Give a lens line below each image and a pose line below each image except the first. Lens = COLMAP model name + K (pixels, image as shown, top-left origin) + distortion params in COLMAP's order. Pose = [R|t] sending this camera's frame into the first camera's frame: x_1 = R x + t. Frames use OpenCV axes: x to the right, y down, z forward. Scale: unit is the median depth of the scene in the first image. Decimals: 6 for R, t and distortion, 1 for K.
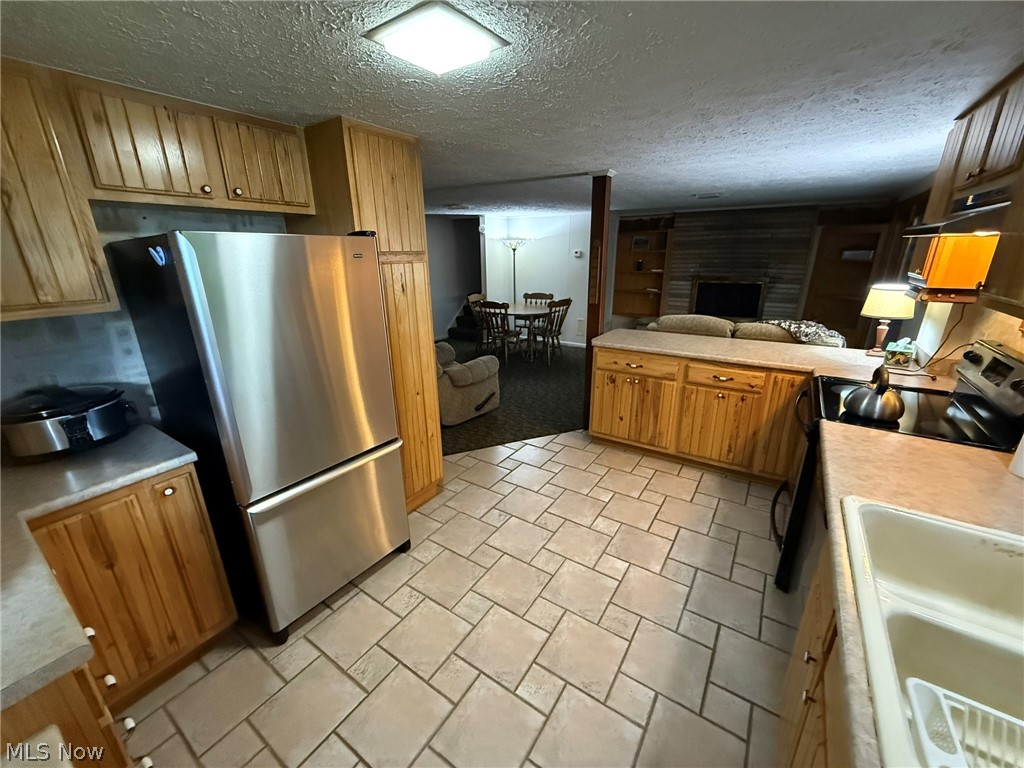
lens RADIAL K [[406.8, 0, 510.0], [0, 406.8, 384.6], [0, 0, 1]] dist [-0.001361, 0.000425]
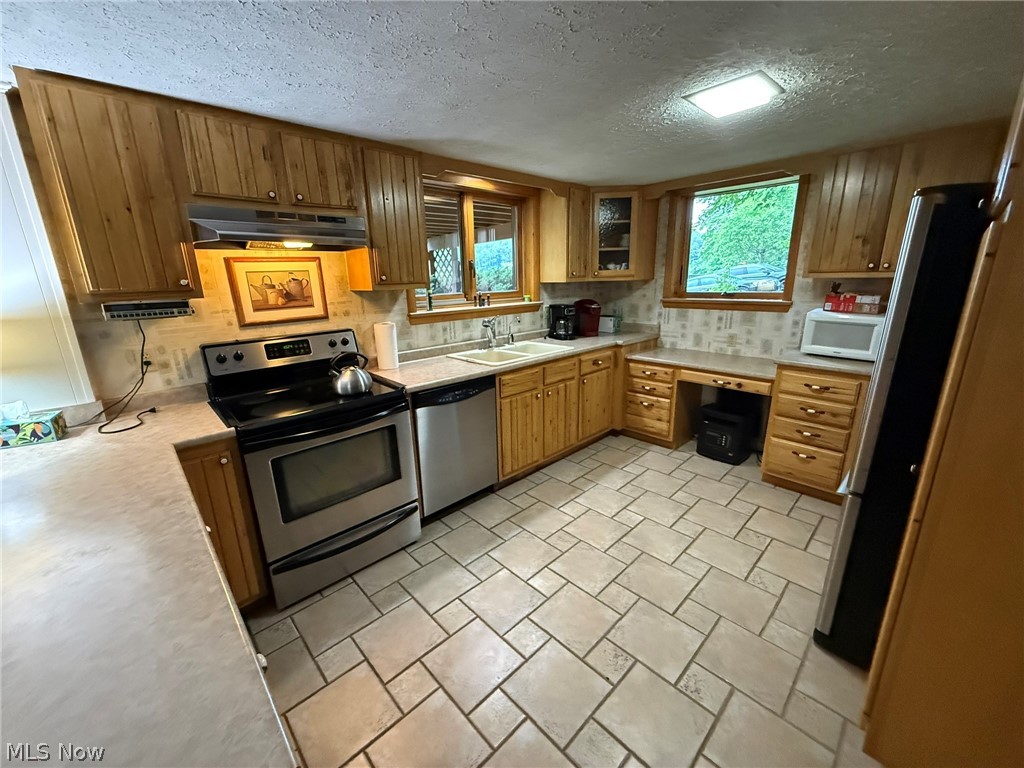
lens RADIAL K [[406.8, 0, 510.0], [0, 406.8, 384.6], [0, 0, 1]] dist [-0.001361, 0.000425]
pose [[-0.975773, -0.021246, 0.217753, 0.051697], [0.101989, 0.836351, 0.538623, -0.163798], [-0.193562, 0.547782, -0.813922, 0.564899]]
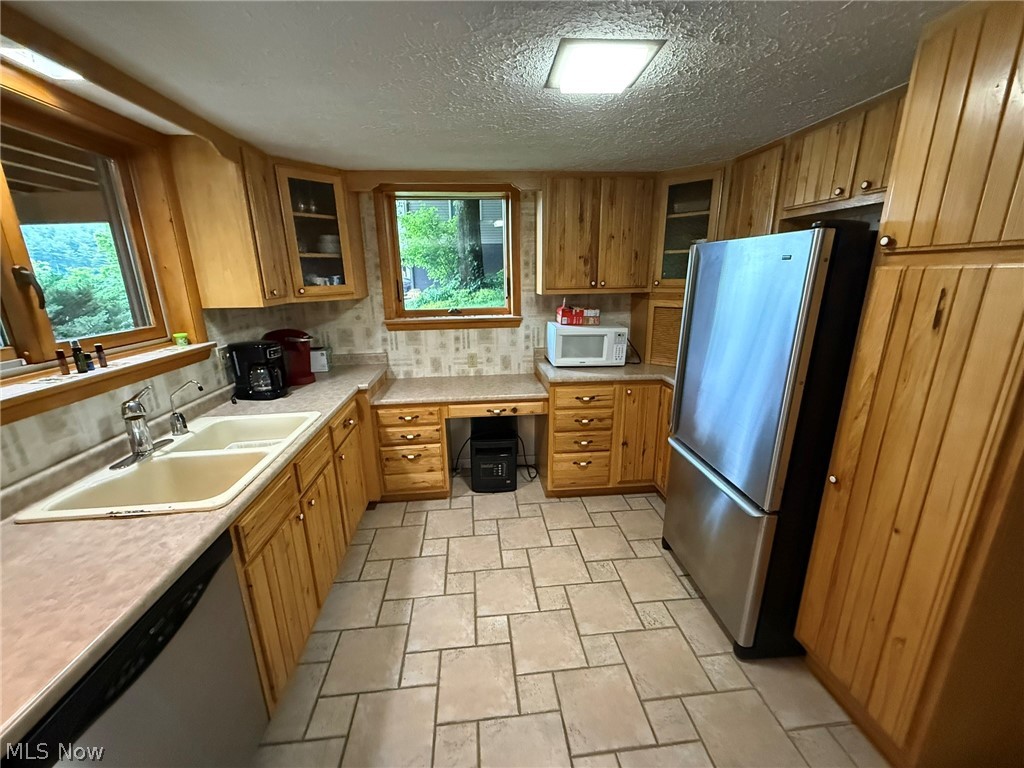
lens RADIAL K [[406.8, 0, 510.0], [0, 406.8, 384.6], [0, 0, 1]] dist [-0.001361, 0.000425]
pose [[-0.770667, 0.191624, -0.607744, 0.164179], [-0.175721, 0.852833, 0.491729, -0.118239], [0.612531, 0.485753, -0.623578, 0.379302]]
